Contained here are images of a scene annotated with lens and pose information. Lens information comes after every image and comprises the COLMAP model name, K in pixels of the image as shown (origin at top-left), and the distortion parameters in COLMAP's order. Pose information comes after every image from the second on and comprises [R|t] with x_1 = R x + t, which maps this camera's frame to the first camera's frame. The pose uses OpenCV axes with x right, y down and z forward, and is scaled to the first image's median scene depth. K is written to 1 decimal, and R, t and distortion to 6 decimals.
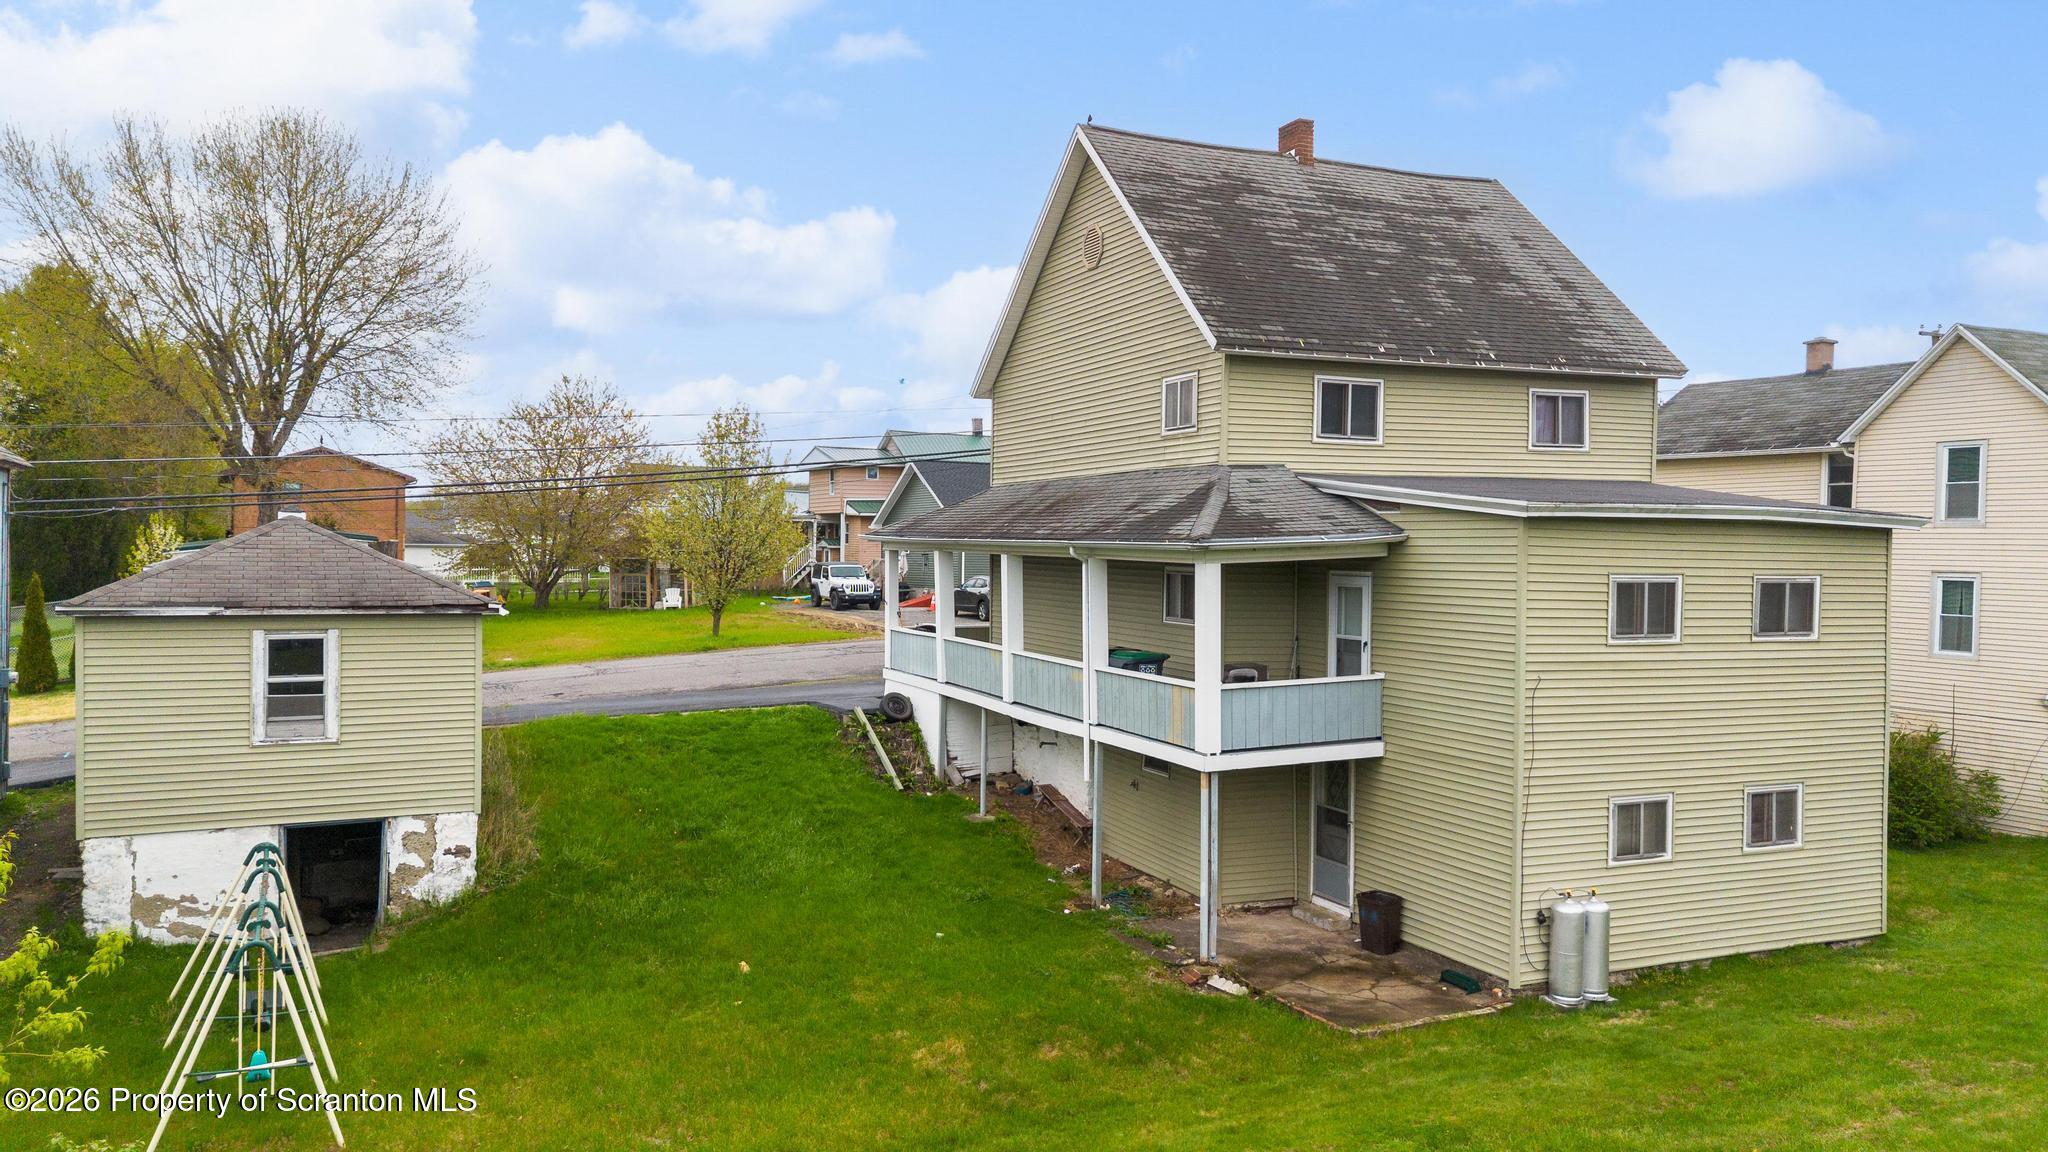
lens RADIAL K [[1487.8, 0, 1012.5], [0, 1487.8, 576.2], [0, 0, 1]] dist [0.037577, -0.029067]
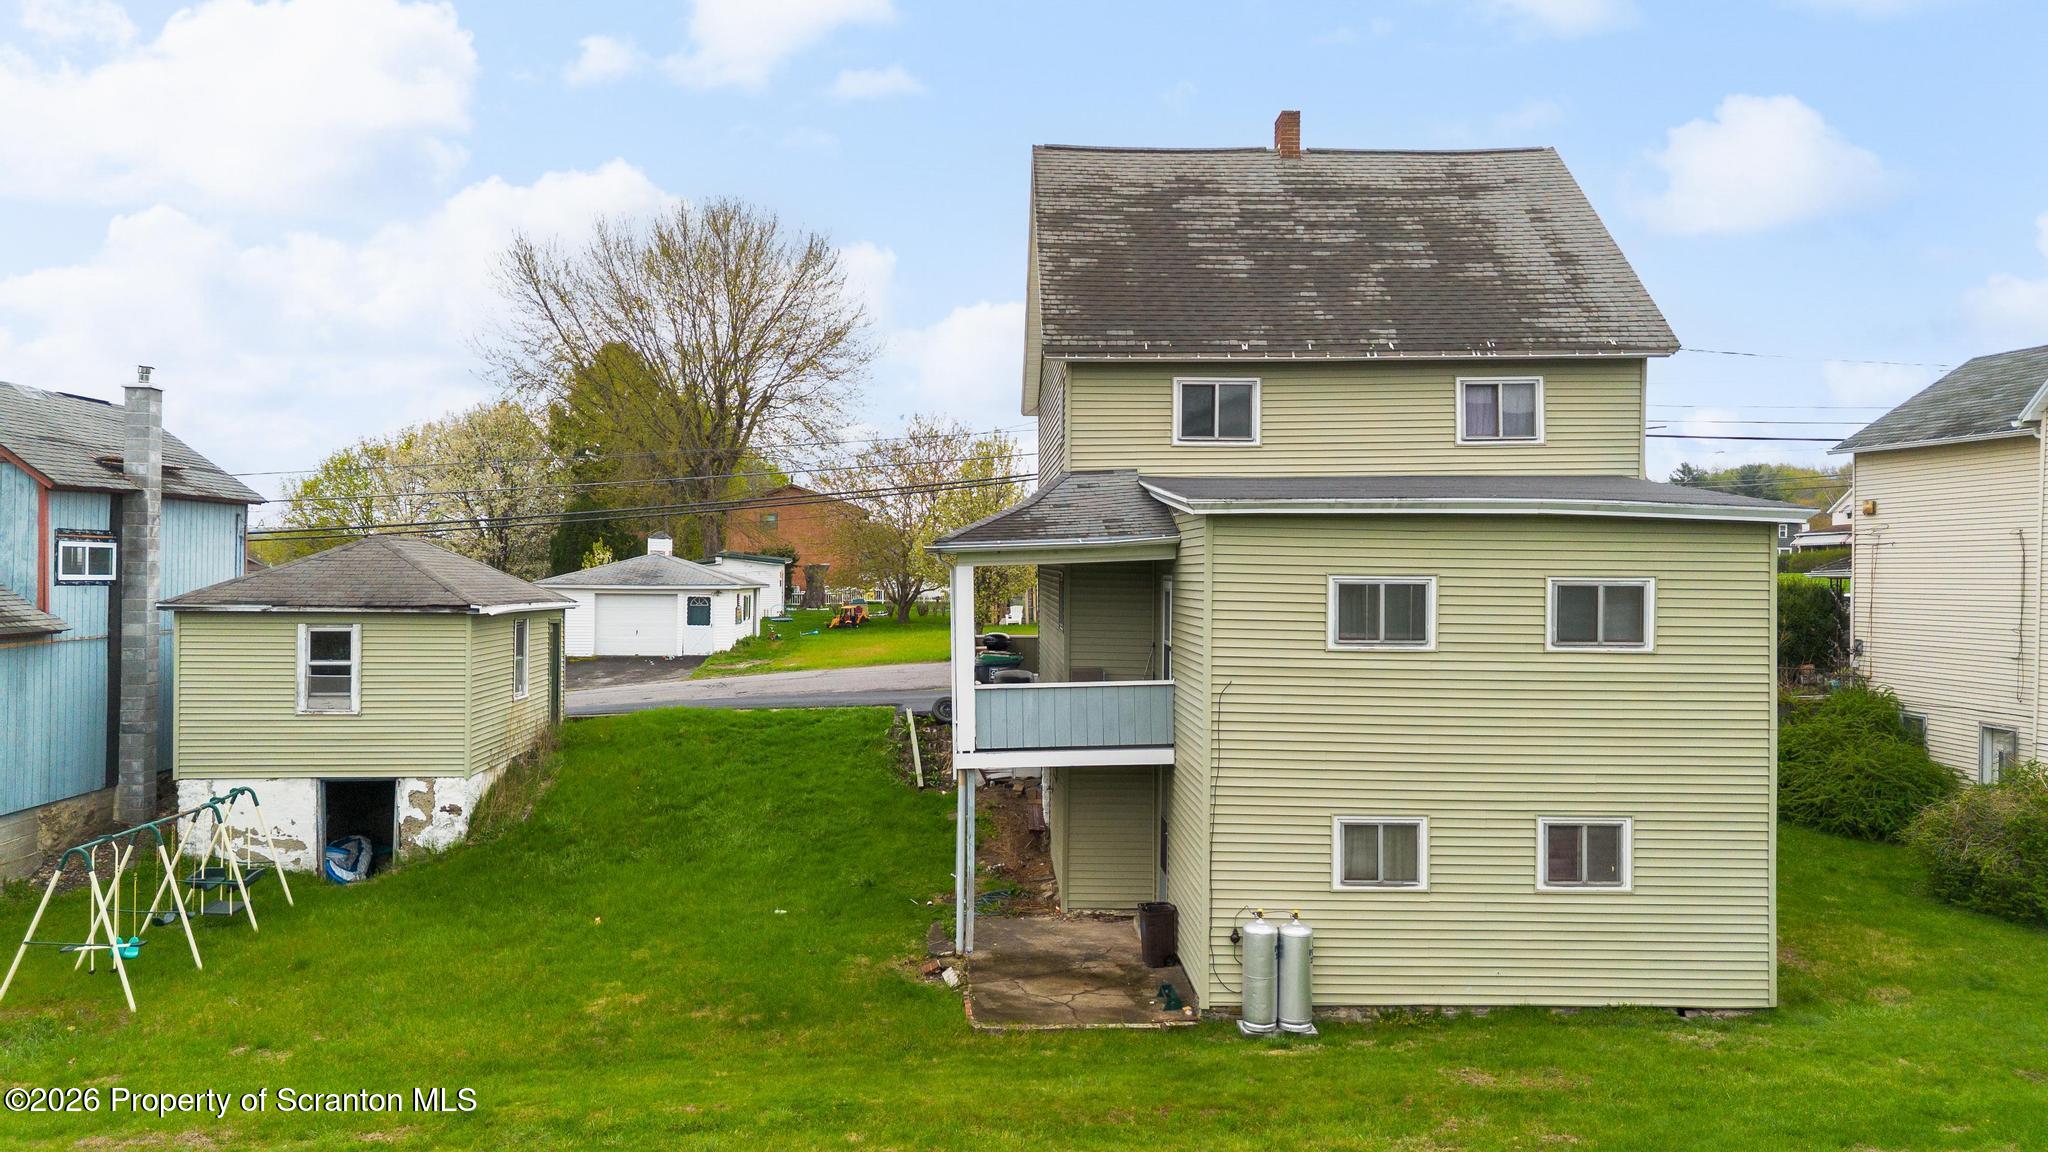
lens RADIAL K [[1487.8, 0, 1020.5], [0, 1487.8, 576.8], [0, 0, 1]] dist [0.037577, -0.029067]
pose [[0.919535, -0.003409, -0.392992, 0.545545], [-0.003329, 0.999859, -0.016464, 0.014555], [0.392993, 0.016447, 0.919394, 0.066523]]
